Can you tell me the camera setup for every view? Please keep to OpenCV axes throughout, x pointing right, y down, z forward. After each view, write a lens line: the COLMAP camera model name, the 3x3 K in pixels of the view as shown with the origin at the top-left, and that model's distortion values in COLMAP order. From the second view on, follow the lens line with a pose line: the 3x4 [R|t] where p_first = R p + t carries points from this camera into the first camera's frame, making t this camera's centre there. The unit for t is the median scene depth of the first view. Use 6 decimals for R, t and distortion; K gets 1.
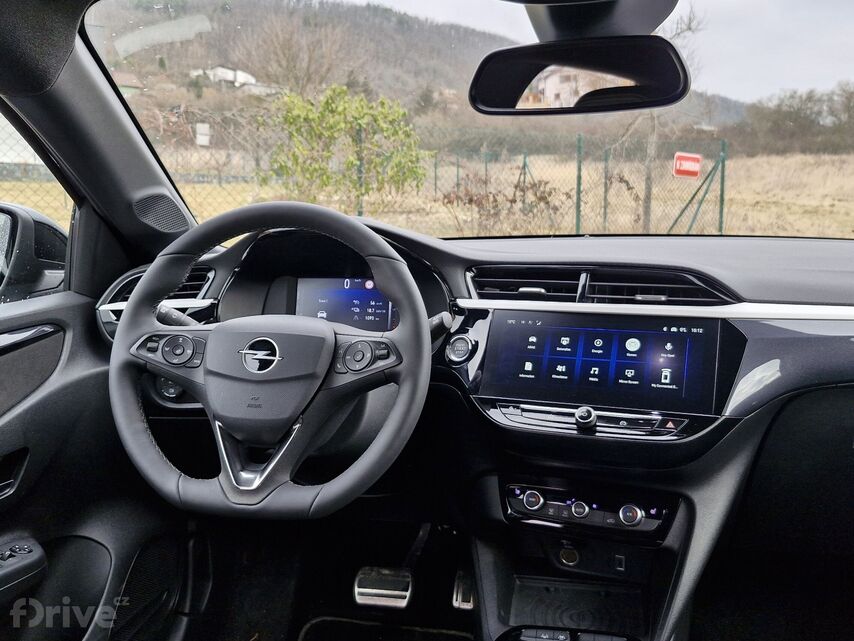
lens RADIAL K [[846.8, 0, 427.0], [0, 846.8, 320.5], [0, 0, 1]] dist [0.161792, -0.352420]
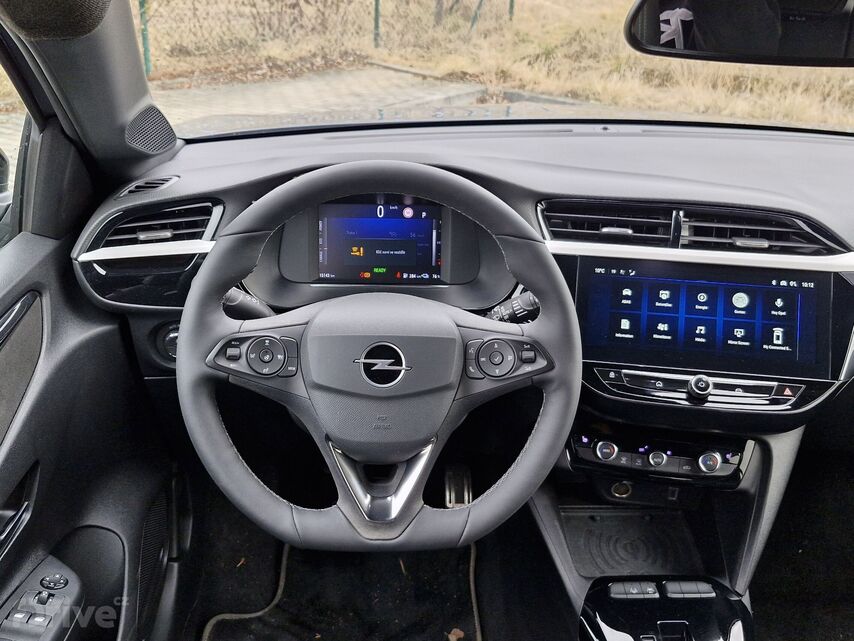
lens RADIAL K [[846.8, 0, 427.0], [0, 846.8, 320.5], [0, 0, 1]] dist [0.161792, -0.352420]
pose [[0.967045, -0.064107, 0.246404, -0.317926], [-0.004021, 0.963817, 0.266535, -0.197211], [-0.254575, -0.258742, 0.931796, 0.212475]]
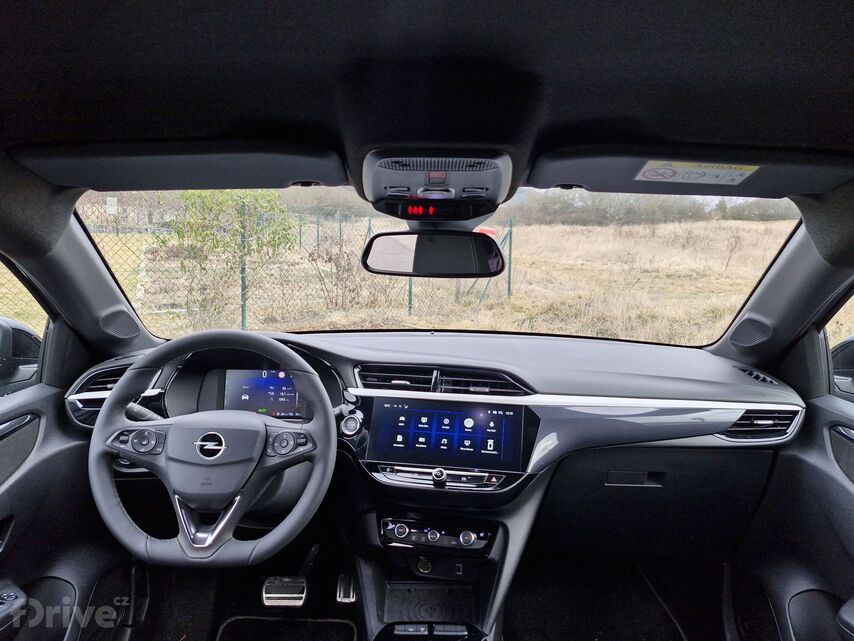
lens RADIAL K [[648.5, 0, 427.0], [0, 648.5, 320.5], [0, 0, 1]] dist [0.094103, -0.113098]
pose [[0.979289, 0.004672, 0.202412, -0.061563], [0.002821, 0.999322, -0.036710, -0.108824], [-0.202447, 0.036521, 0.978612, -0.103865]]
